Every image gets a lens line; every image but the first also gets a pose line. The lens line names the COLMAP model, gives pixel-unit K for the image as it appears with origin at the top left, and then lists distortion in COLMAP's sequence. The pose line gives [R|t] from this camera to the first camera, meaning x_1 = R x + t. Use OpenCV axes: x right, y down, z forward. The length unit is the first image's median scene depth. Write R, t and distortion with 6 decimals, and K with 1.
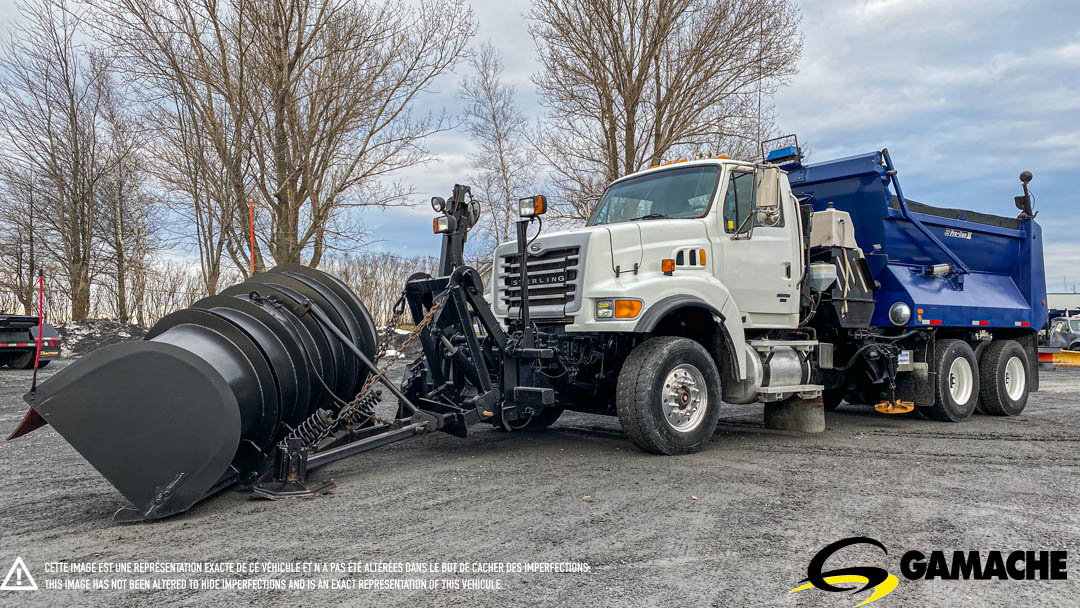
lens RADIAL K [[818.1, 0, 533.1], [0, 818.1, 302.5], [0, 0, 1]] dist [0.050869, -0.001600]
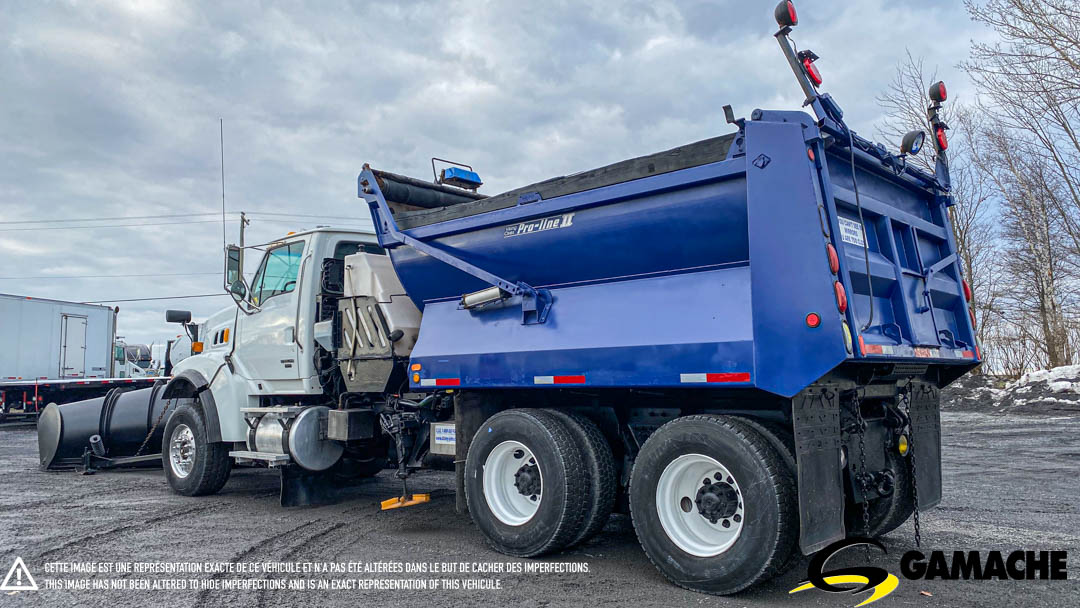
lens RADIAL K [[818.1, 0, 533.1], [0, 818.1, 302.5], [0, 0, 1]] dist [0.050869, -0.001600]
pose [[0.181015, -0.111793, -0.977106, 1.369823], [0.042258, 0.993485, -0.105838, 0.039613], [0.982572, -0.022133, 0.184559, 1.145888]]
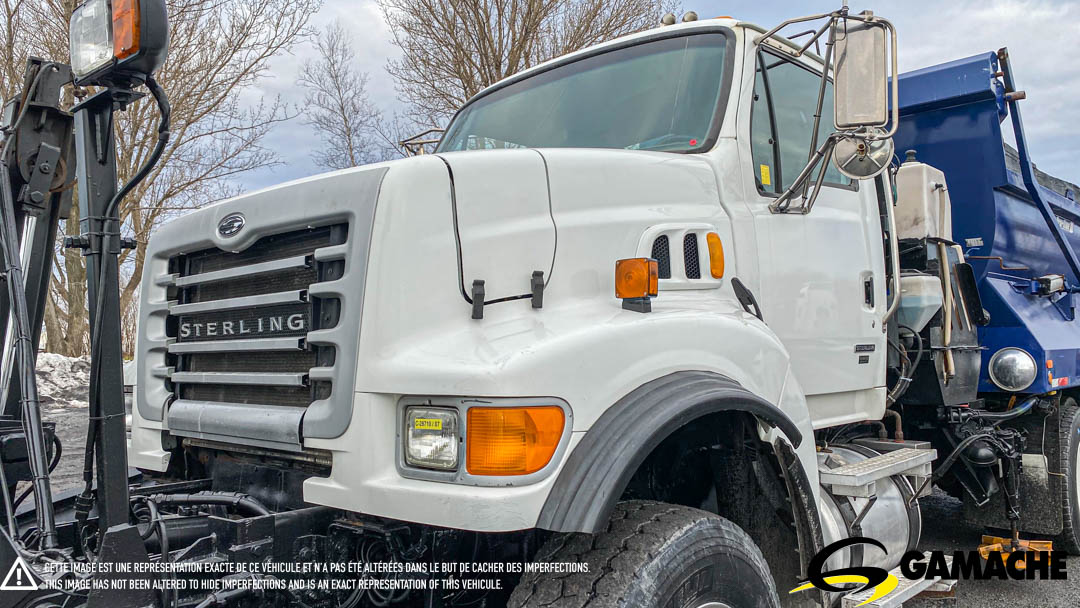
lens RADIAL K [[818.1, 0, 533.1], [0, 818.1, 302.5], [0, 0, 1]] dist [0.050869, -0.001600]
pose [[0.987613, -0.008572, 0.156676, 0.067608], [0.011513, 0.999774, -0.017871, -0.027494], [-0.156487, 0.019454, 0.987488, 0.619961]]
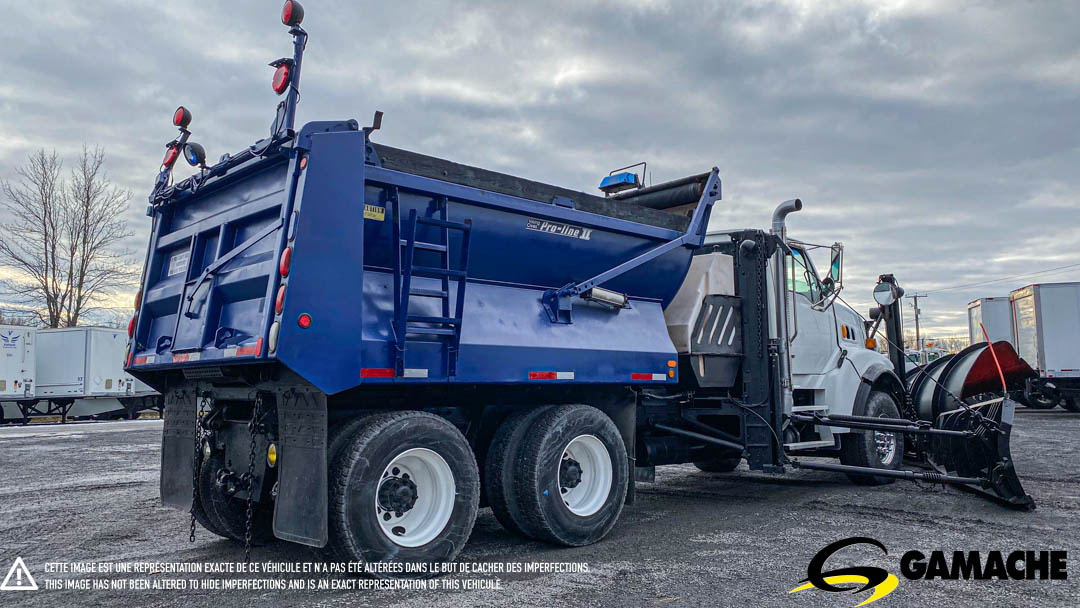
lens RADIAL K [[818.1, 0, 533.1], [0, 818.1, 302.5], [0, 0, 1]] dist [0.050869, -0.001600]
pose [[0.991968, -0.002196, 0.126466, 0.534844], [0.011280, 0.997401, -0.071155, 0.017470], [-0.125982, 0.072010, 0.989416, 0.528060]]
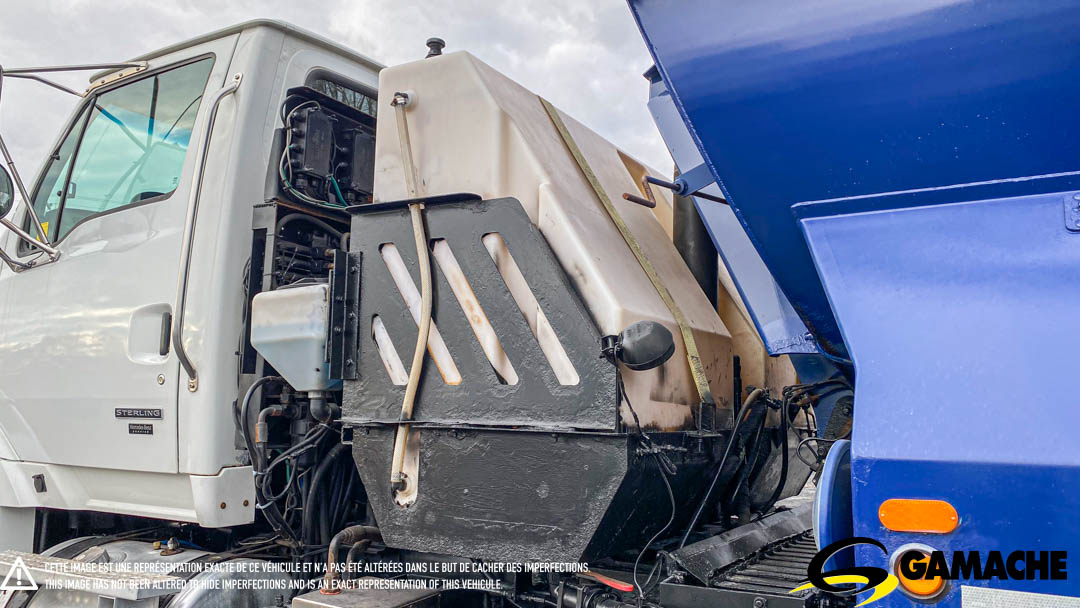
lens RADIAL K [[814.9, 0, 540.9], [0, 814.9, 322.0], [0, 0, 1]] dist [-0.000687, -0.001621]
pose [[0.389396, -0.108834, -0.914618, 0.668277], [0.009378, 0.993412, -0.114217, -0.006340], [0.921023, 0.035899, 0.387851, 1.053358]]
